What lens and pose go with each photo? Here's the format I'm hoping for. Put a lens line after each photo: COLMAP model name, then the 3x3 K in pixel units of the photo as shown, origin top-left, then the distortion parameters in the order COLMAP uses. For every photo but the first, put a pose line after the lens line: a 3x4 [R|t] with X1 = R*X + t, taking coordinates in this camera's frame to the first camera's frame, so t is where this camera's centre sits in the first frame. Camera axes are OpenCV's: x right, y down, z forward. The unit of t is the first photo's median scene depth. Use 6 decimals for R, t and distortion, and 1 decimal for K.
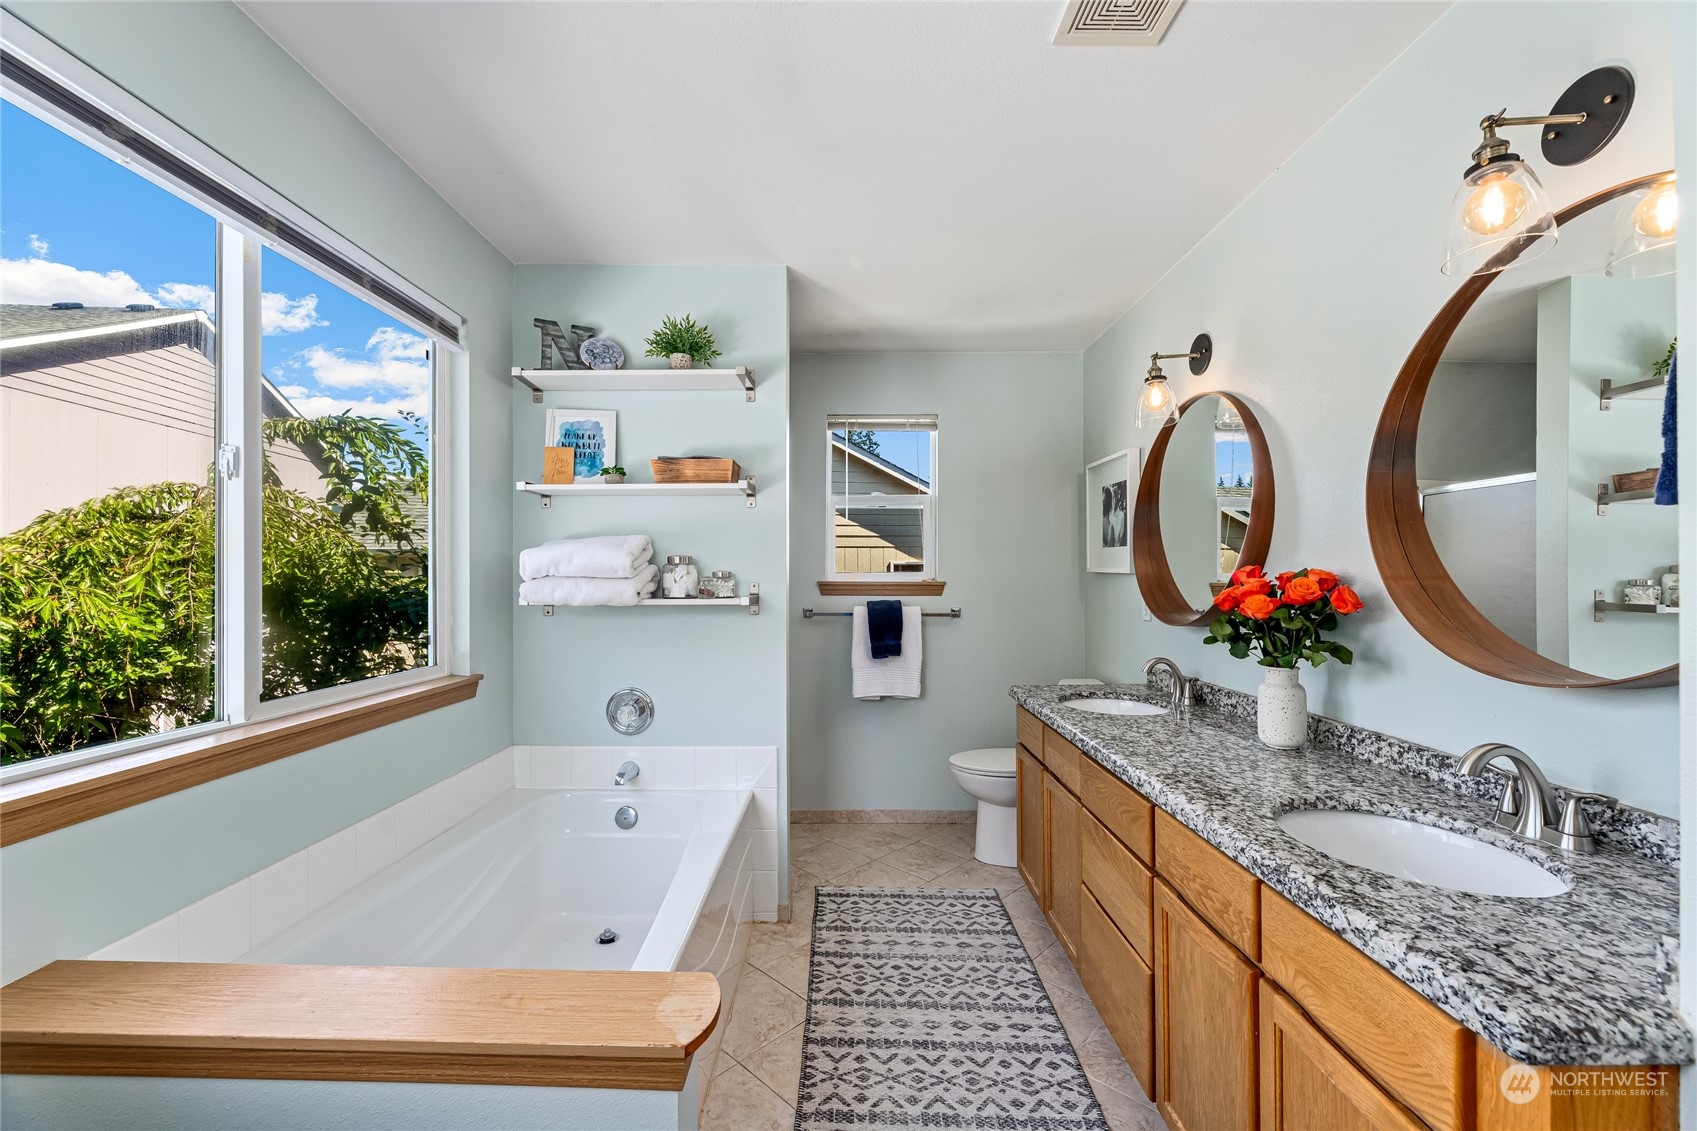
lens RADIAL K [[686.1, 0, 857.7], [0, 686.1, 569.2], [0, 0, 1]] dist [-0.000236, -0.000286]
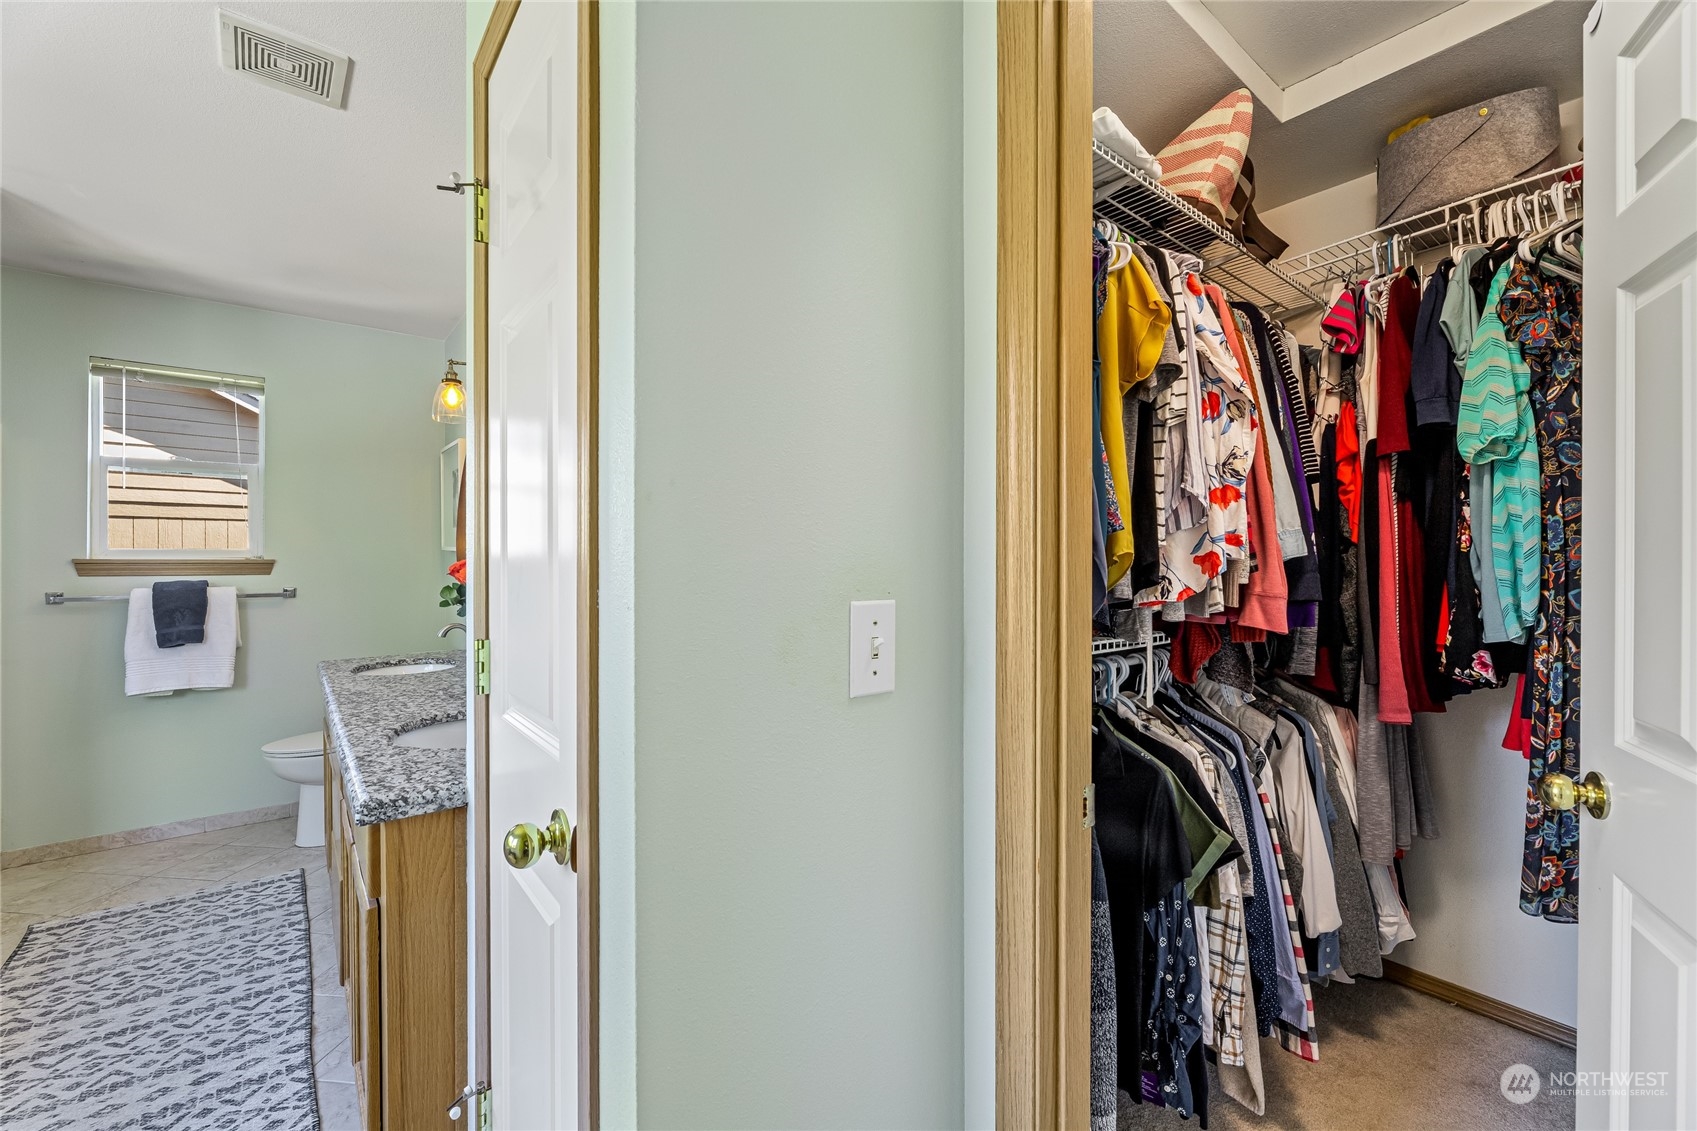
lens RADIAL K [[686.1, 0, 844.9], [0, 686.1, 558.9], [0, 0, 1]] dist [-0.000236, -0.000286]
pose [[0.784109, 0.002236, 0.620620, 0.185143], [-0.008773, 0.999934, 0.007482, 0.004201], [-0.620562, -0.011311, 0.784076, -0.241923]]
